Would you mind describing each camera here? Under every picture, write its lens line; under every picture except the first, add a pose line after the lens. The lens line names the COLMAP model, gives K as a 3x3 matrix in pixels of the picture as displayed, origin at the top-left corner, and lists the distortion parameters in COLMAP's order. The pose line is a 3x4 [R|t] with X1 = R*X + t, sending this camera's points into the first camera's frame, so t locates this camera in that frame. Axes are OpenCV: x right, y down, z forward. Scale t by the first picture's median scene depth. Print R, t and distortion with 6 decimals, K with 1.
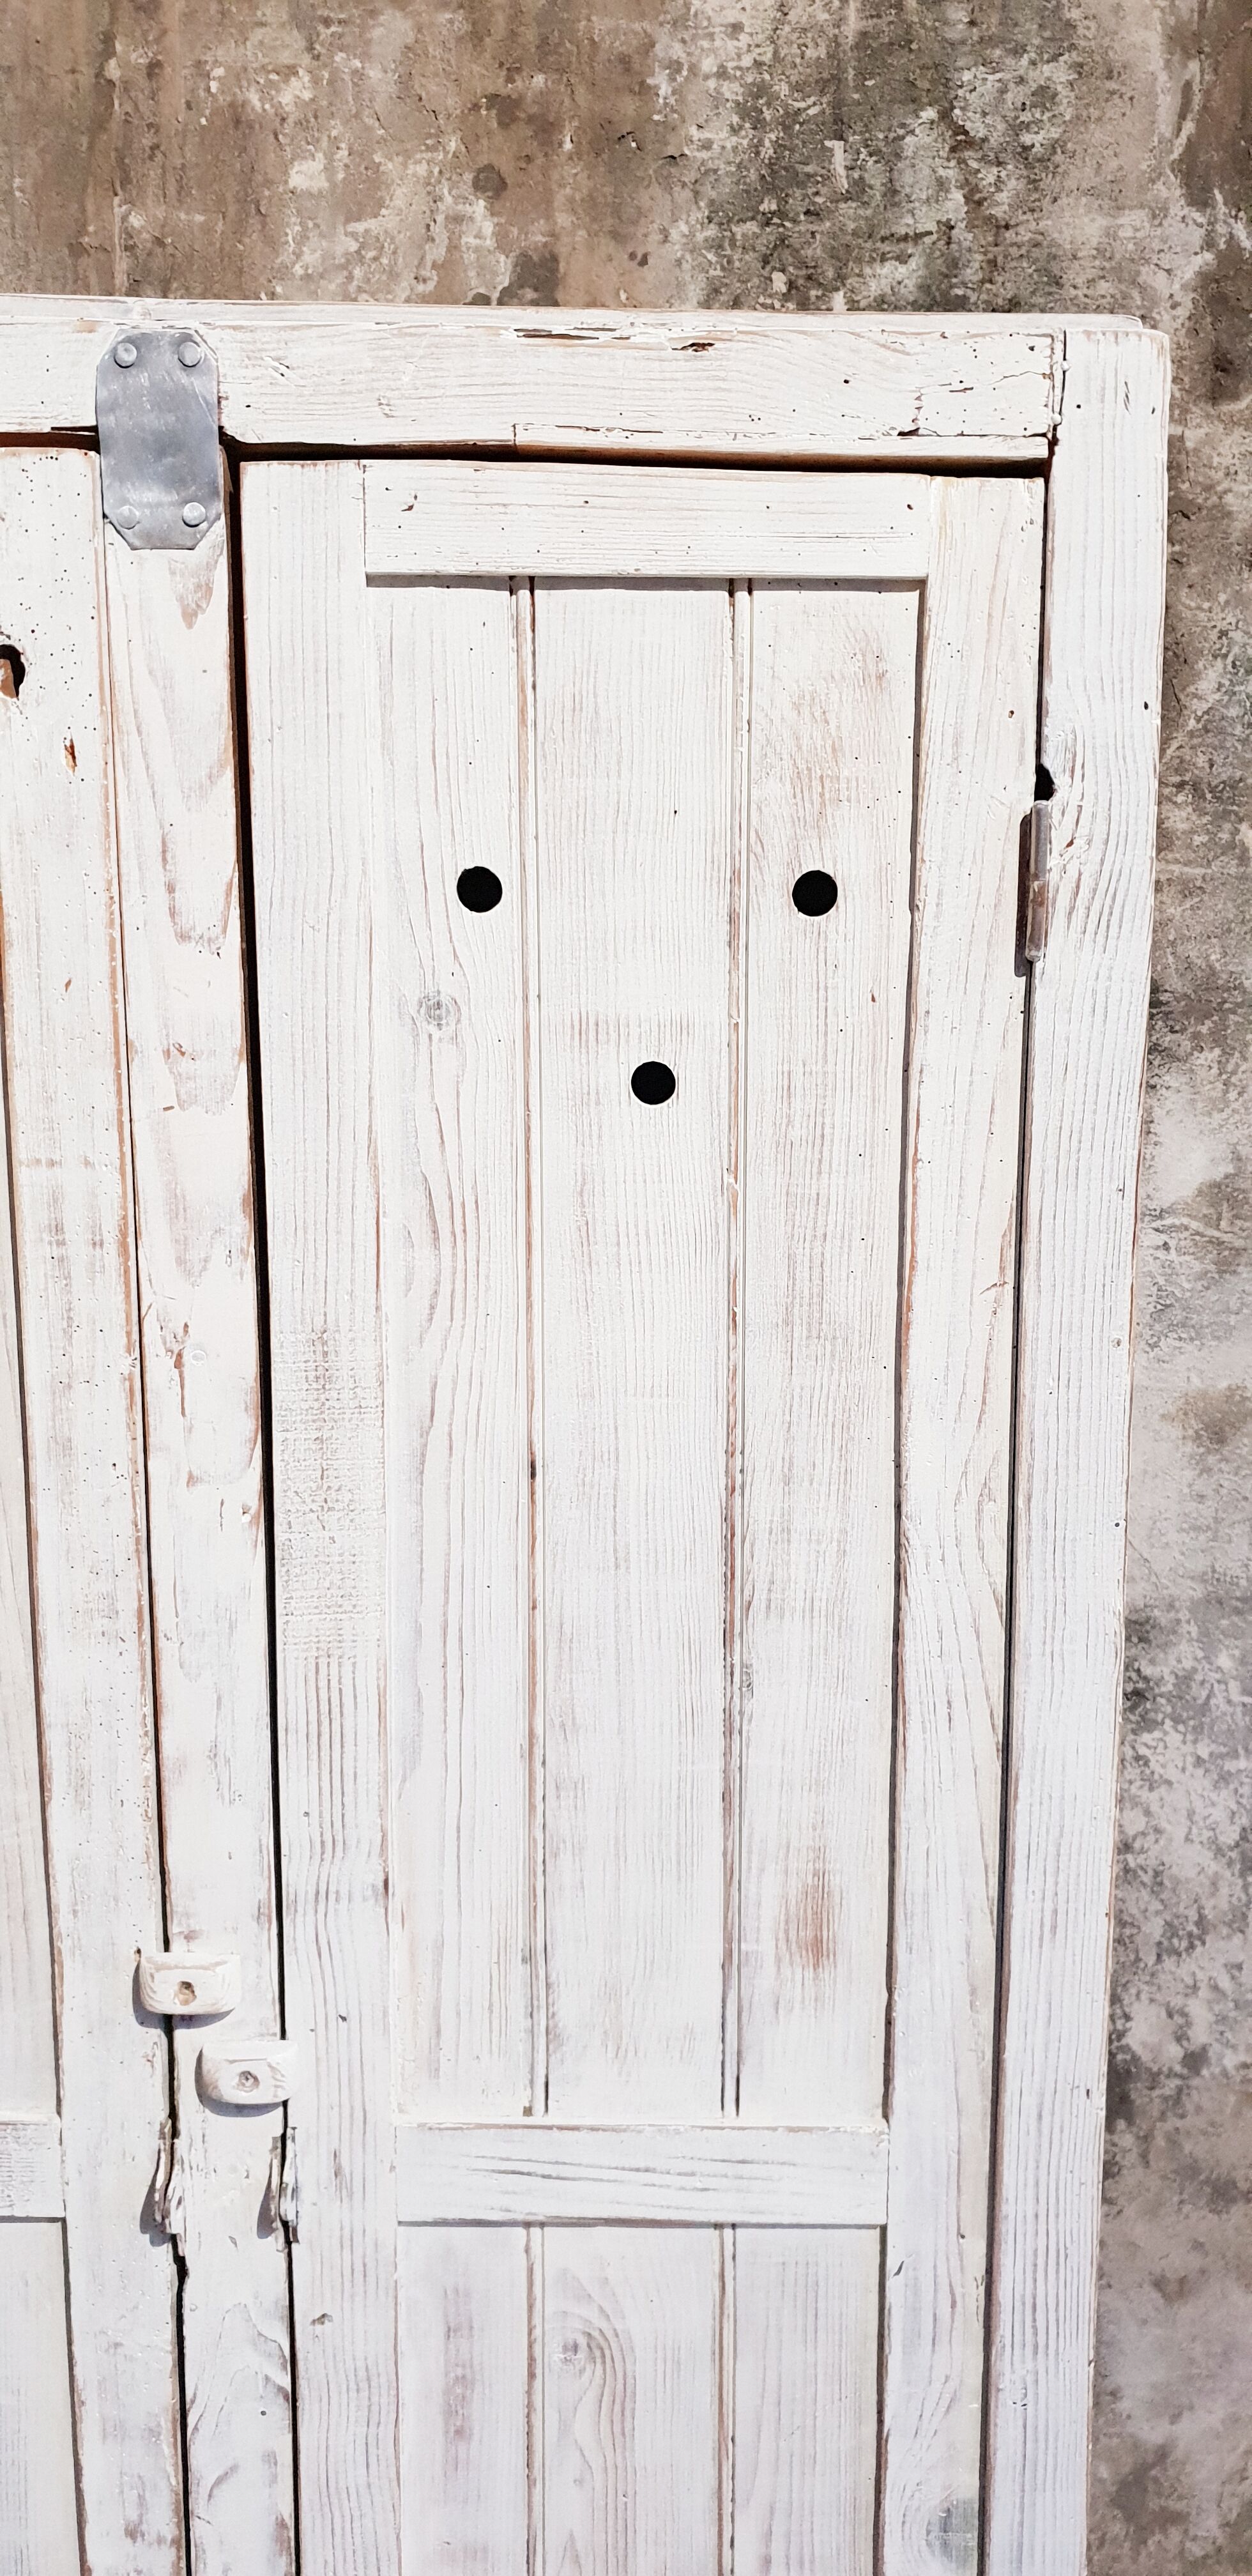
lens RADIAL K [[2004.1, 0, 674.5], [0, 2004.1, 1270.6], [0, 0, 1]] dist [0.005869, 0.017945]
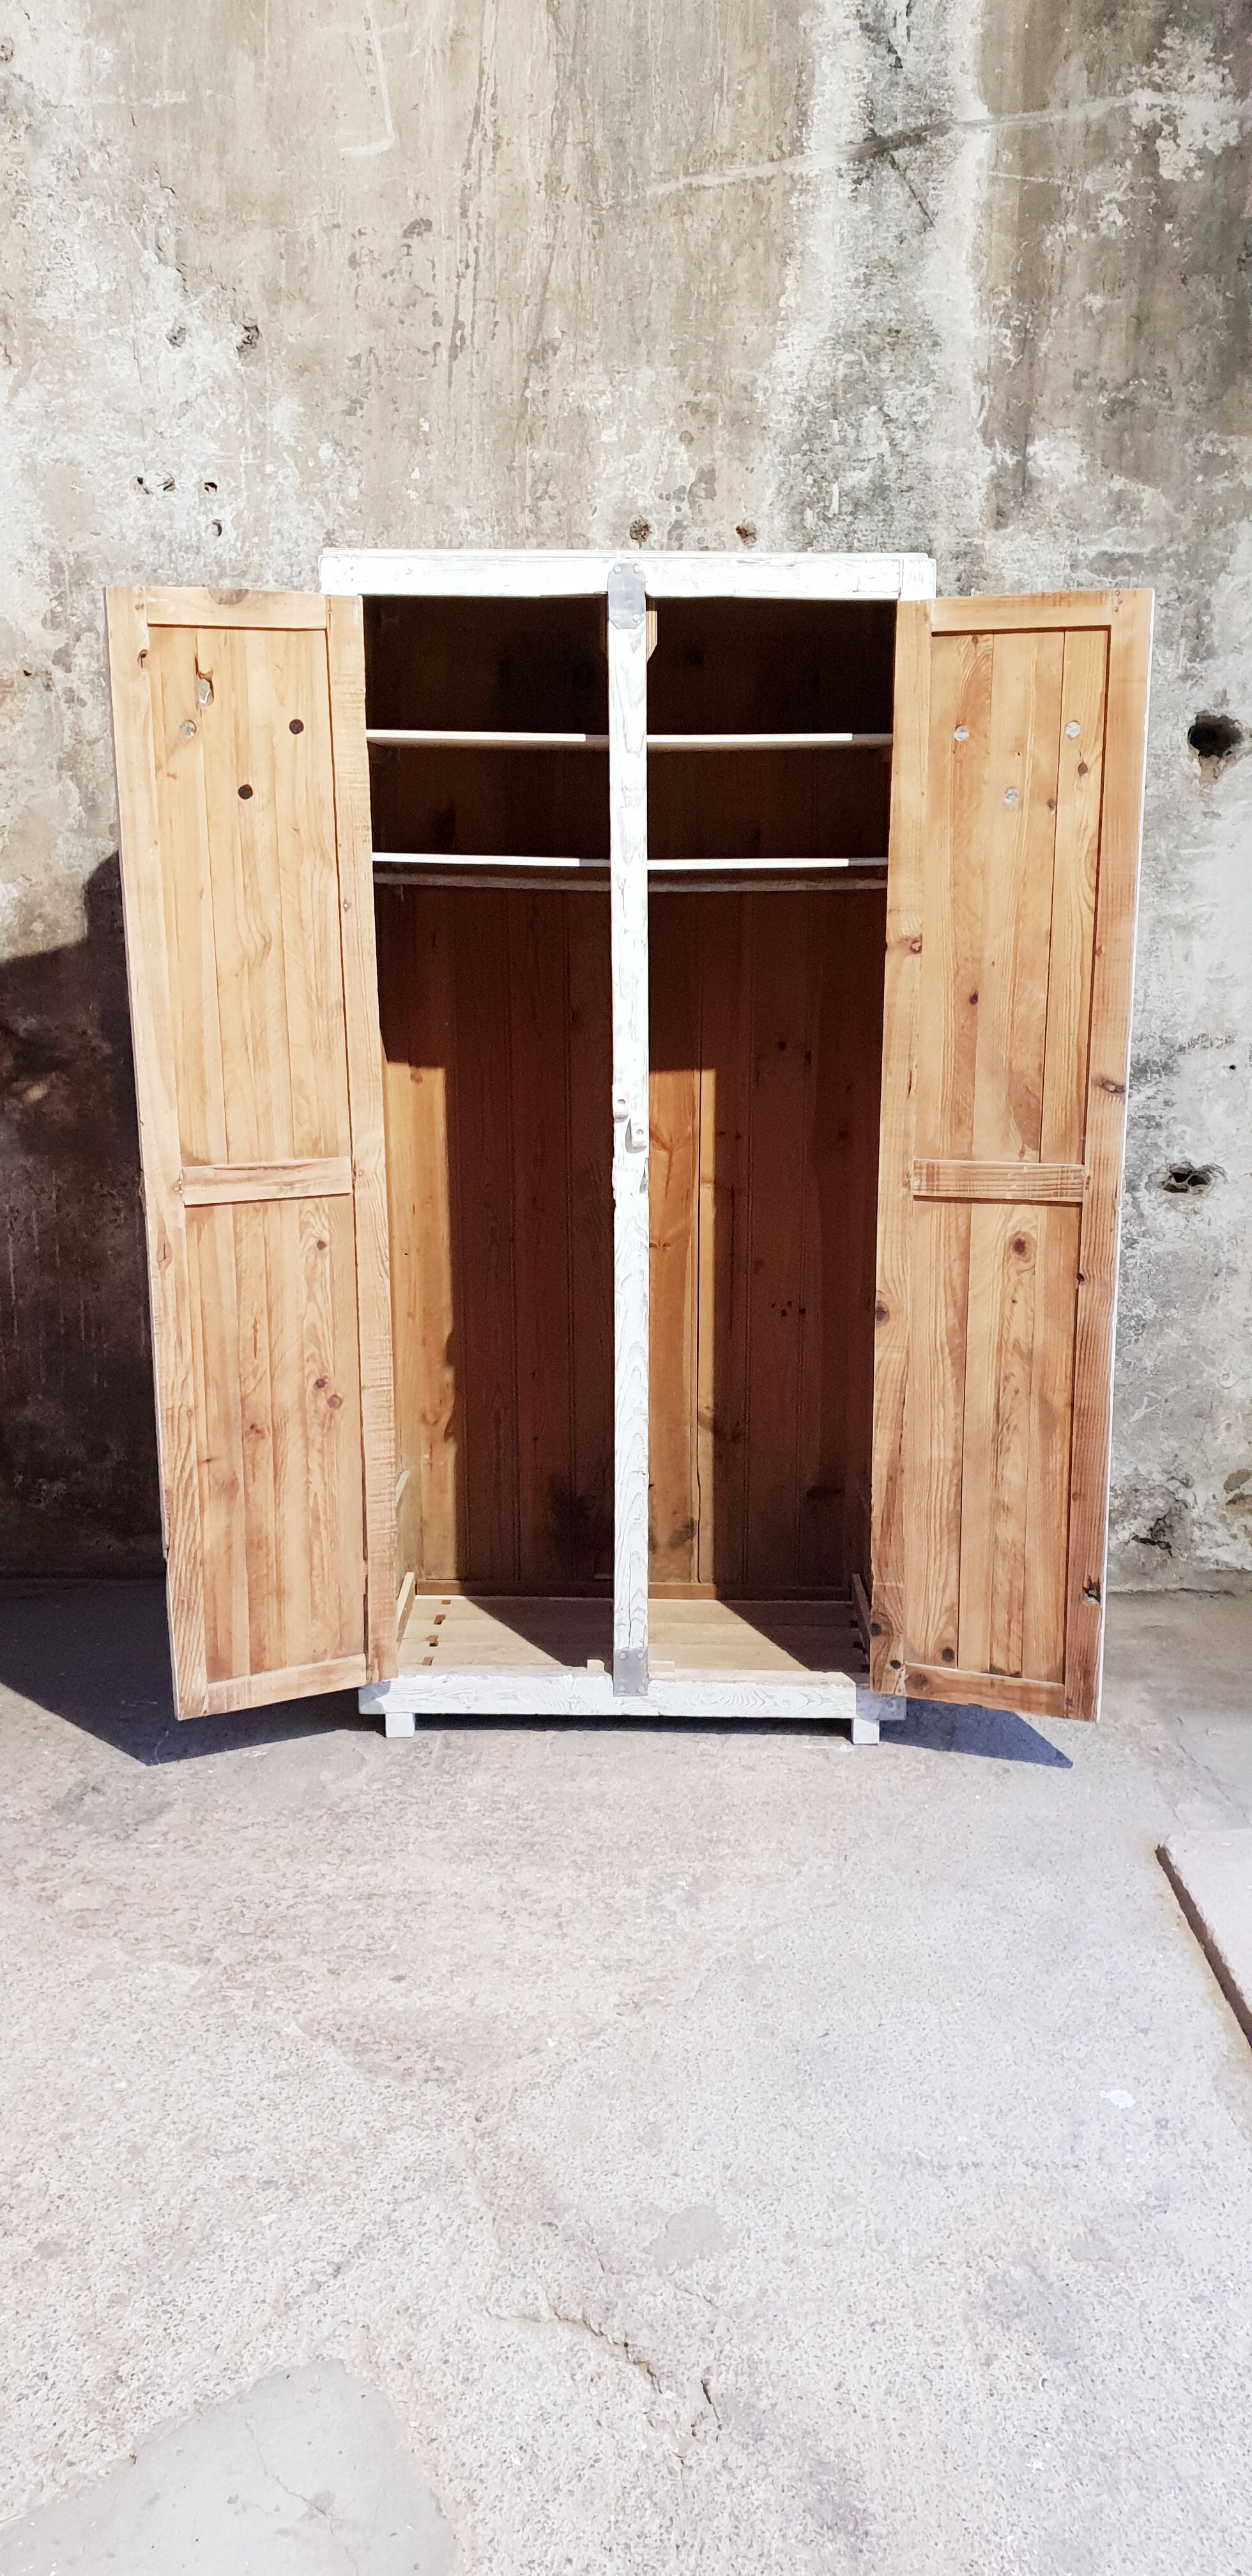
lens RADIAL K [[2004.1, 0, 658.2], [0, 2004.1, 1268.2], [0, 0, 1]] dist [0.005869, 0.017945]
pose [[0.999923, -0.002399, -0.012216, -0.099569], [0.003015, 0.998715, 0.050597, 0.311616], [0.012079, -0.050630, 0.998644, -1.405345]]
